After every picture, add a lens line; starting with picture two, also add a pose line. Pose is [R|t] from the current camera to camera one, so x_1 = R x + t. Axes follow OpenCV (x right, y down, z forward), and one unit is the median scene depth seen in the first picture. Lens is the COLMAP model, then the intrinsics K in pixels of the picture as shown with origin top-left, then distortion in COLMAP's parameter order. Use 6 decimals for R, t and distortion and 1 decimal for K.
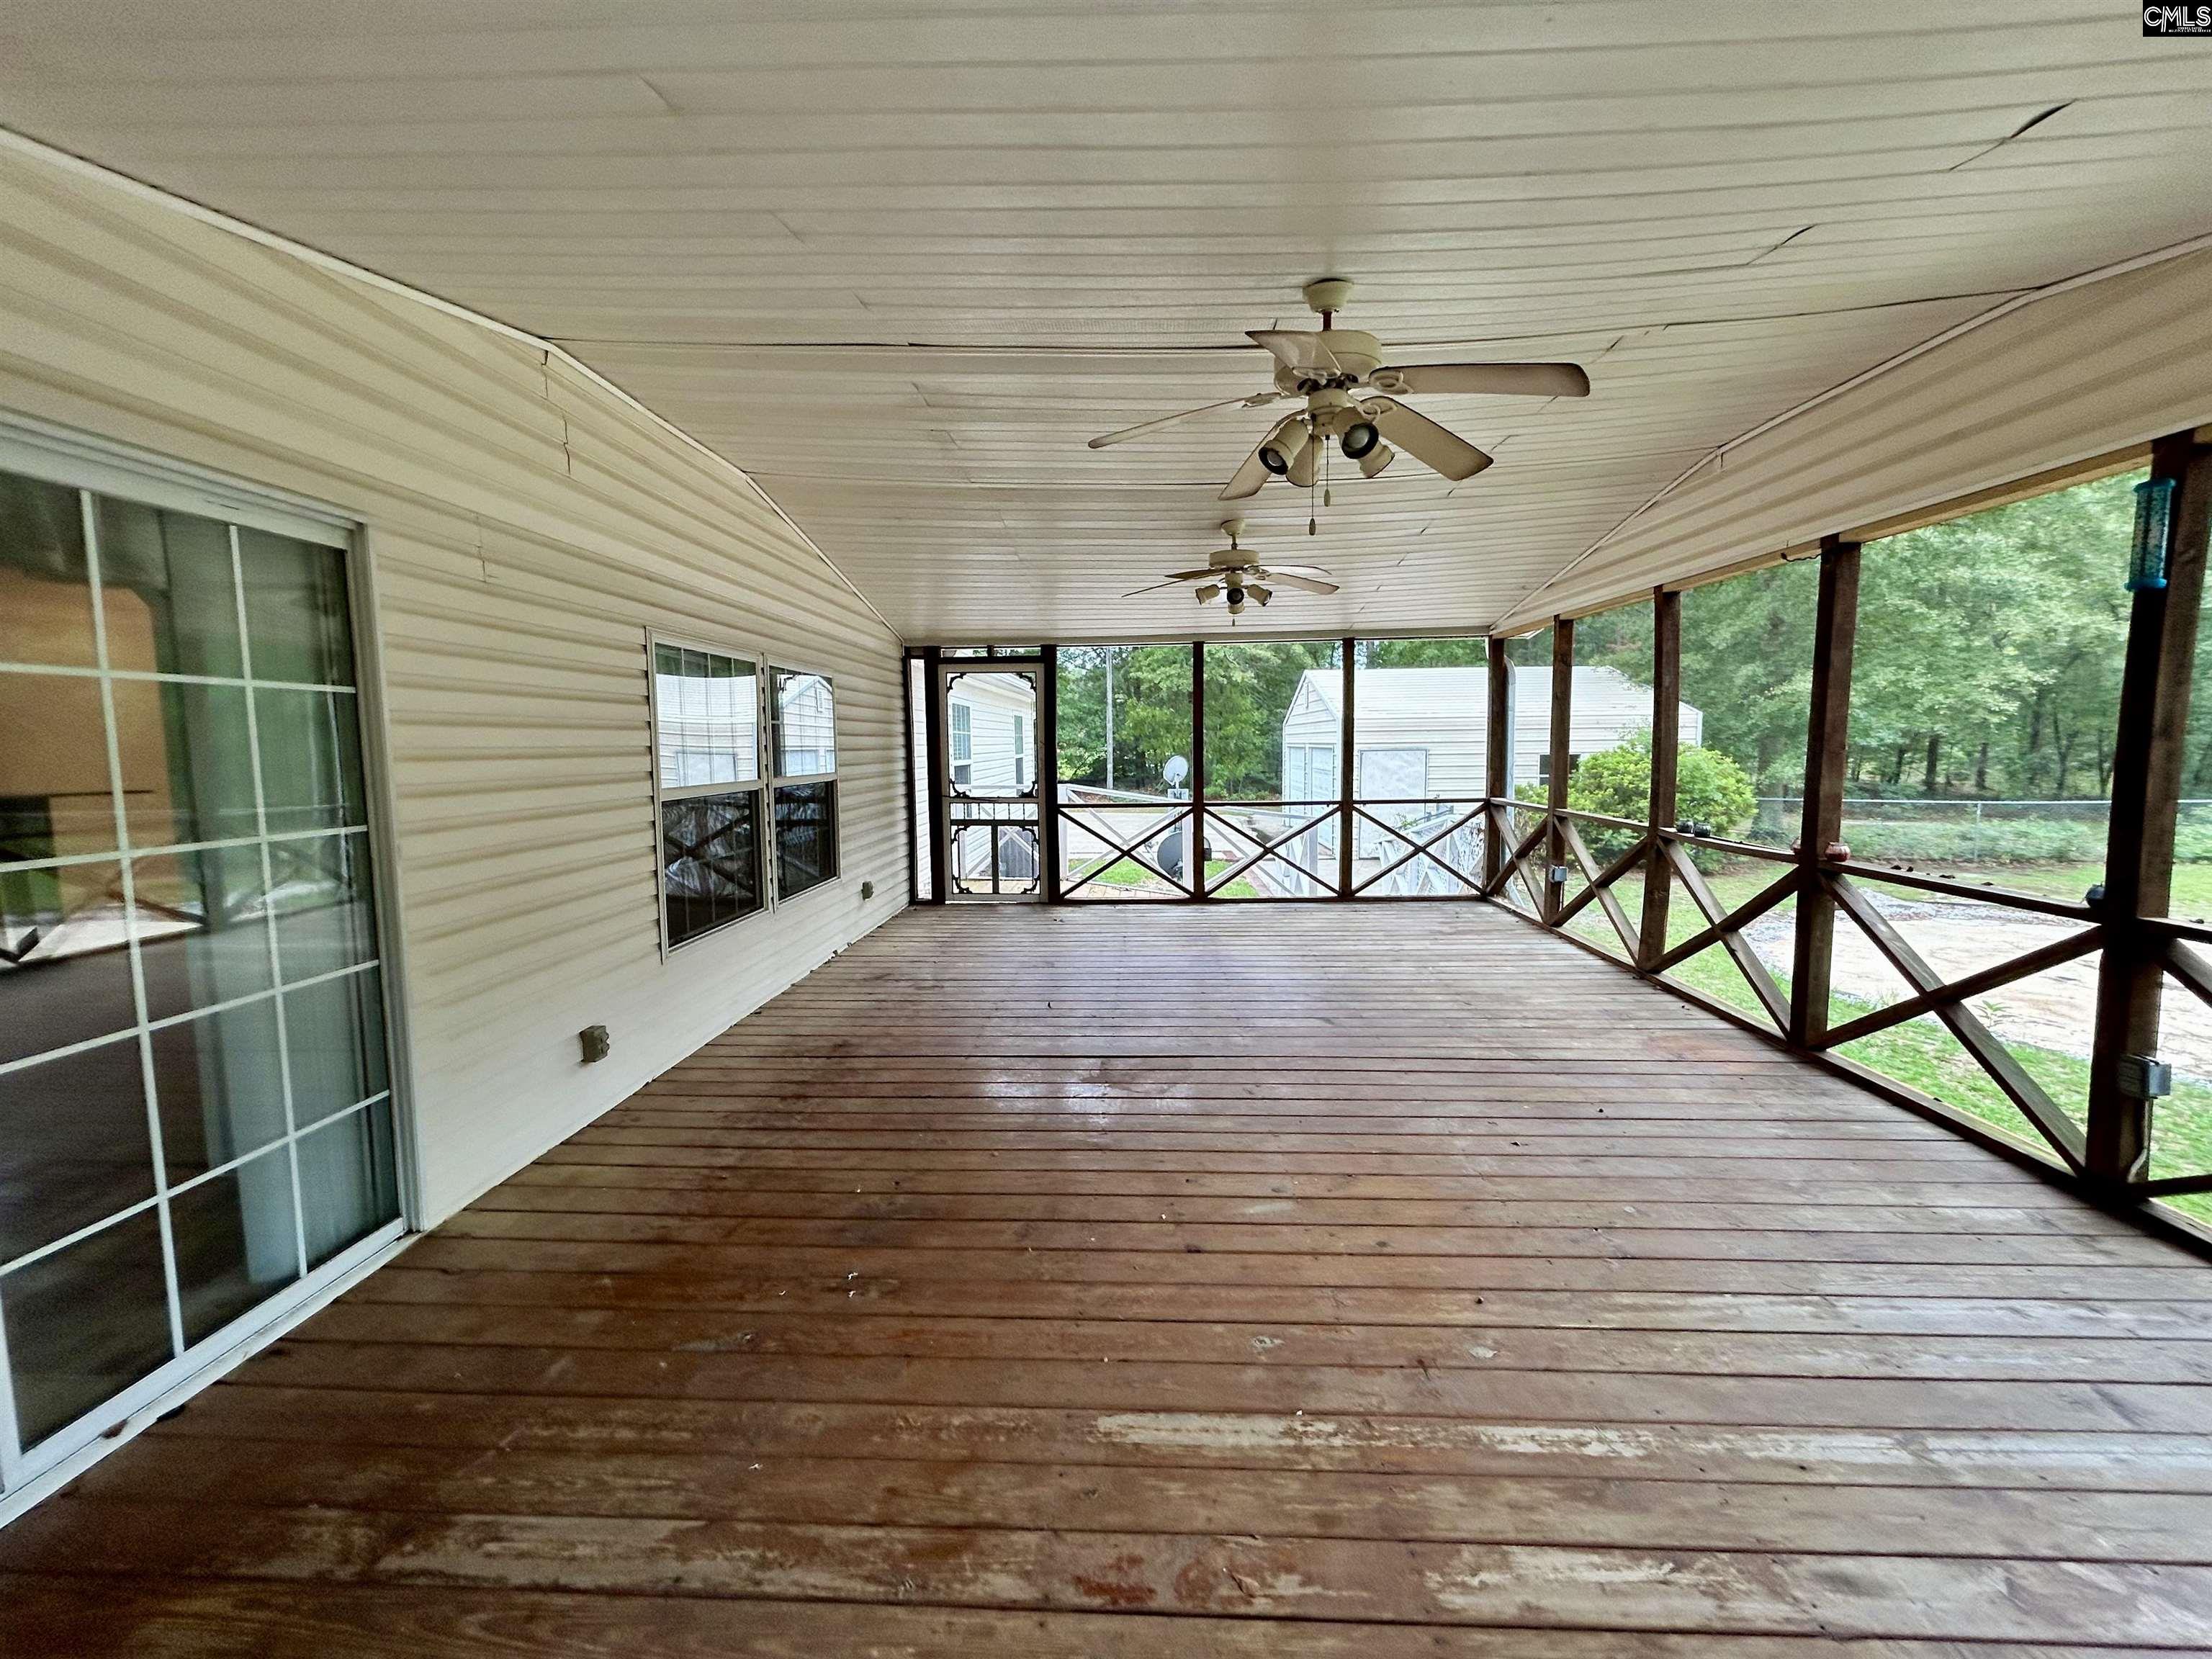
lens RADIAL K [[891.9, 0, 1105.8], [0, 891.9, 822.8], [0, 0, 1]] dist [0.001716, 0.000241]
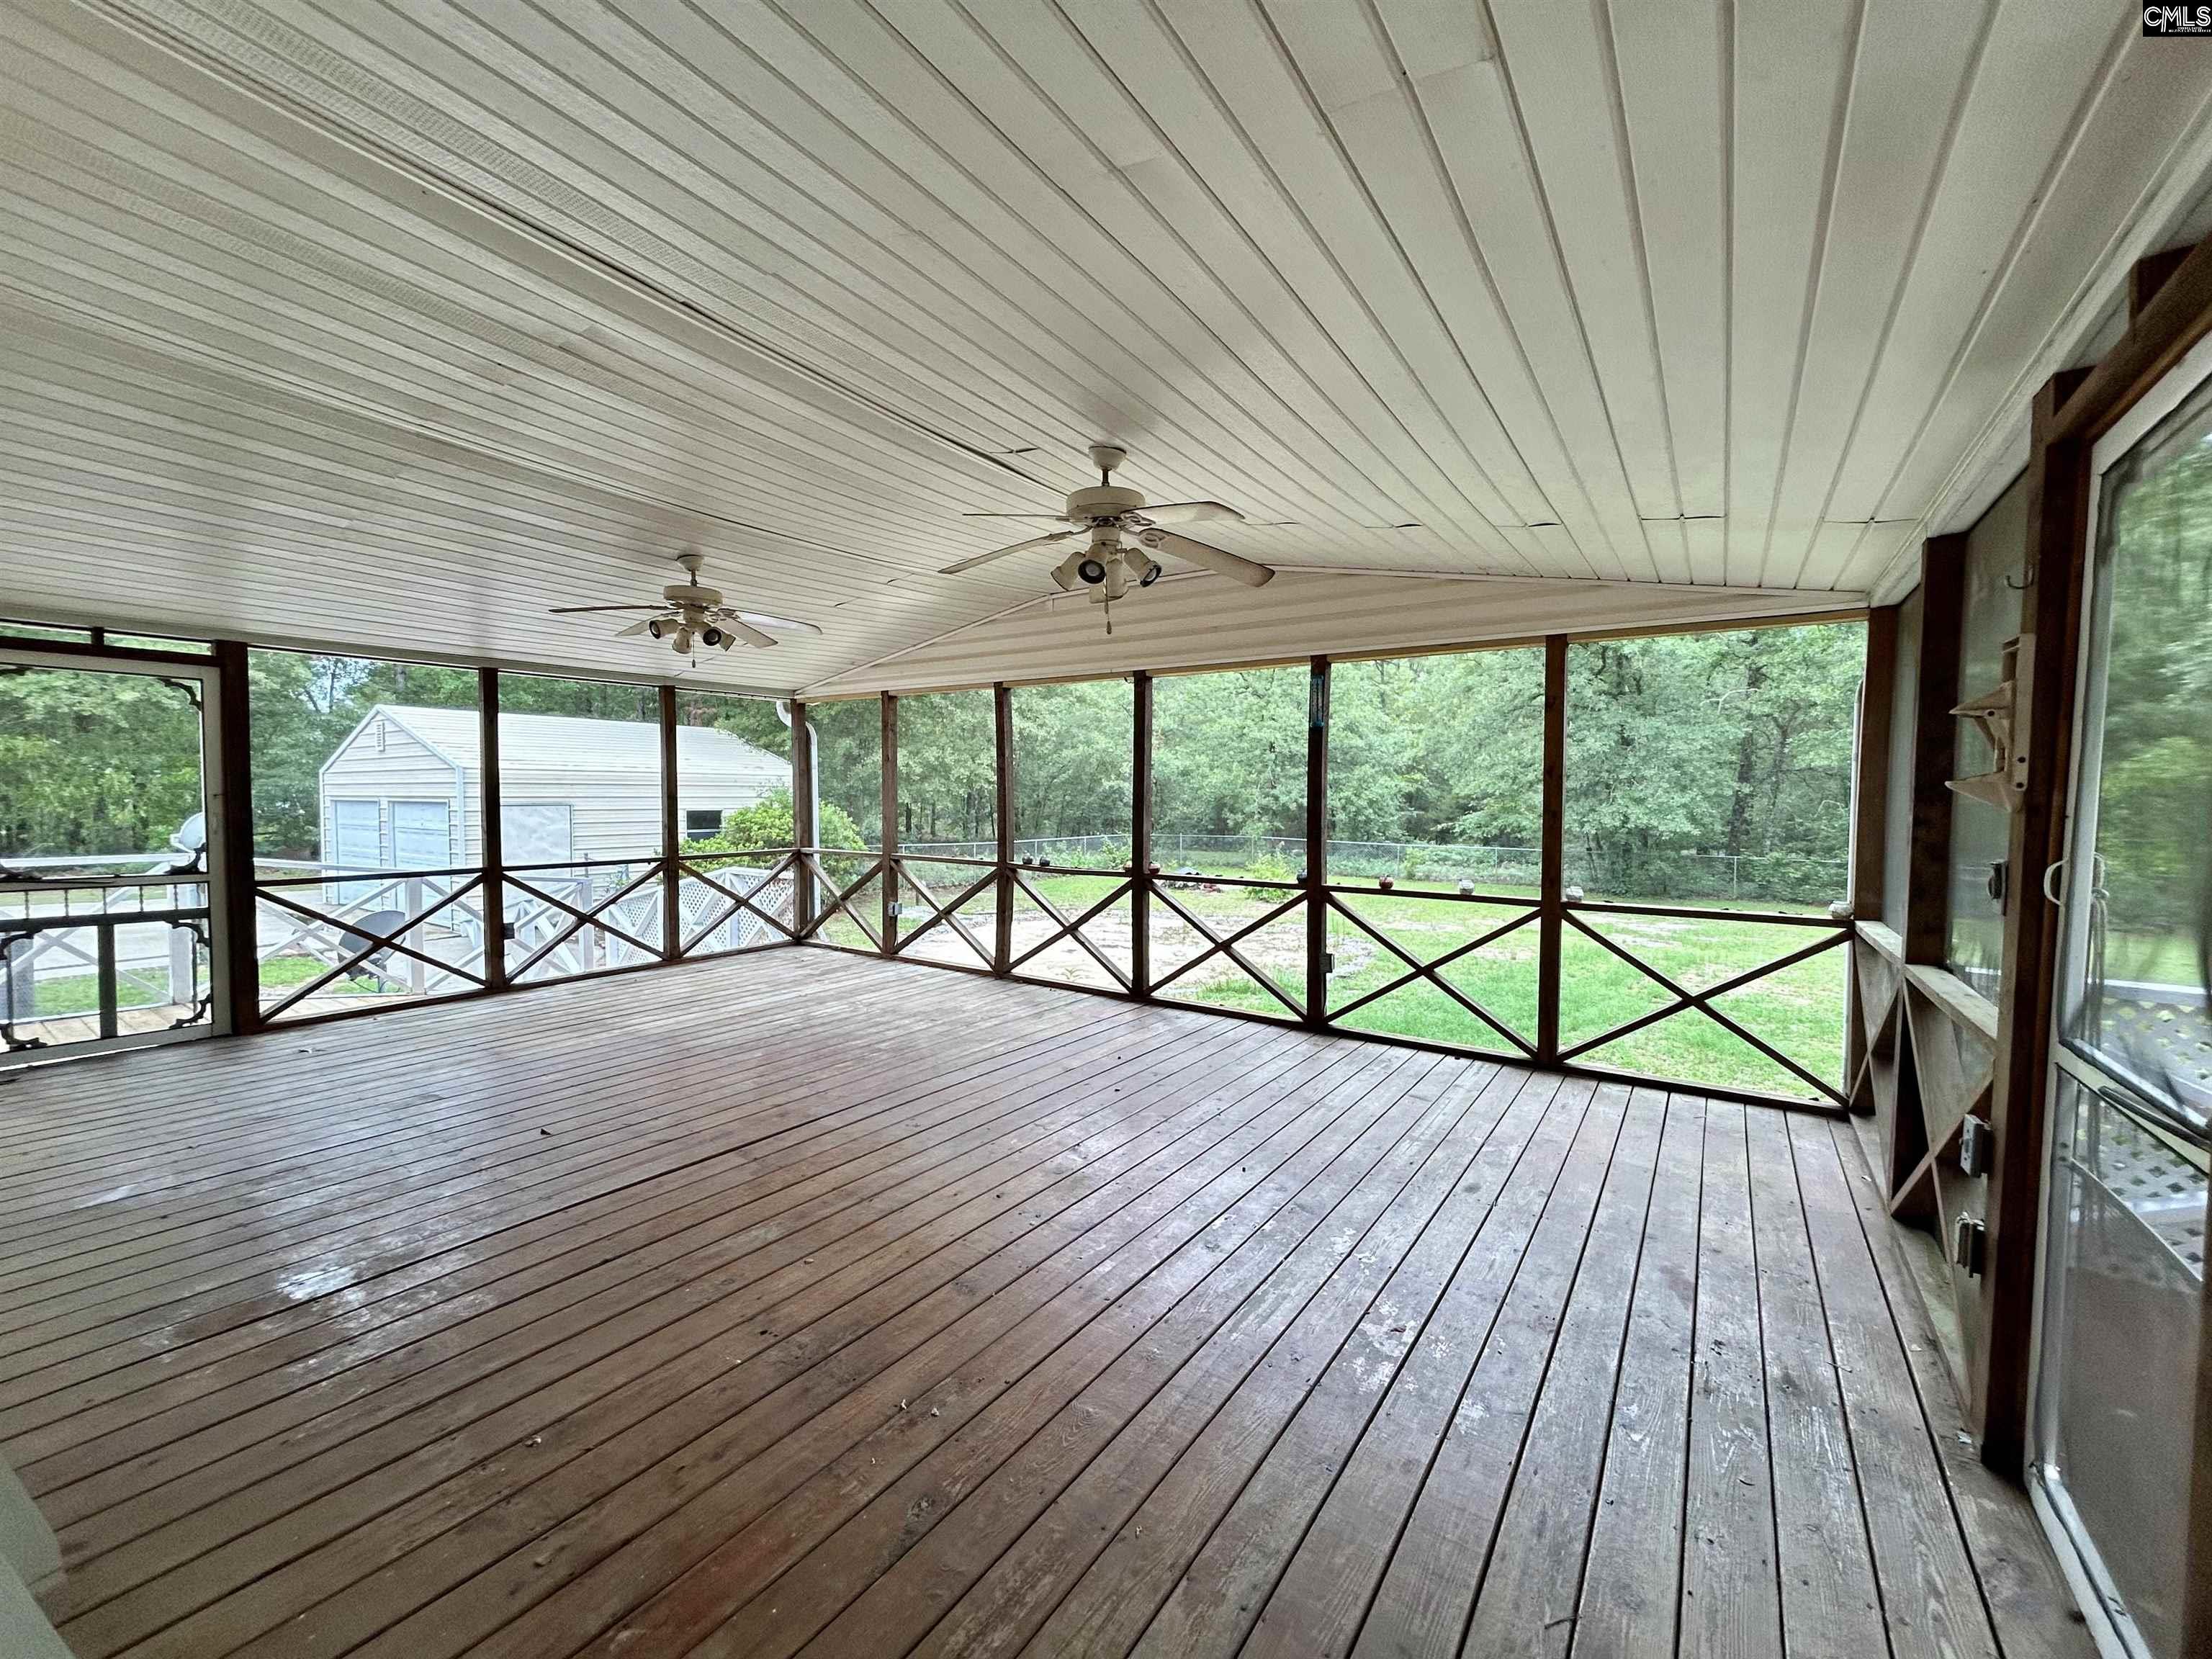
lens RADIAL K [[887.8, 0, 1111.6], [0, 887.8, 828.2], [0, 0, 1]] dist [0.001082, 0.000059]
pose [[0.531516, -0.016678, 0.846884, -0.283096], [0.065737, 0.997603, -0.021611, -0.004409], [-0.844494, 0.067159, 0.531338, 0.107674]]
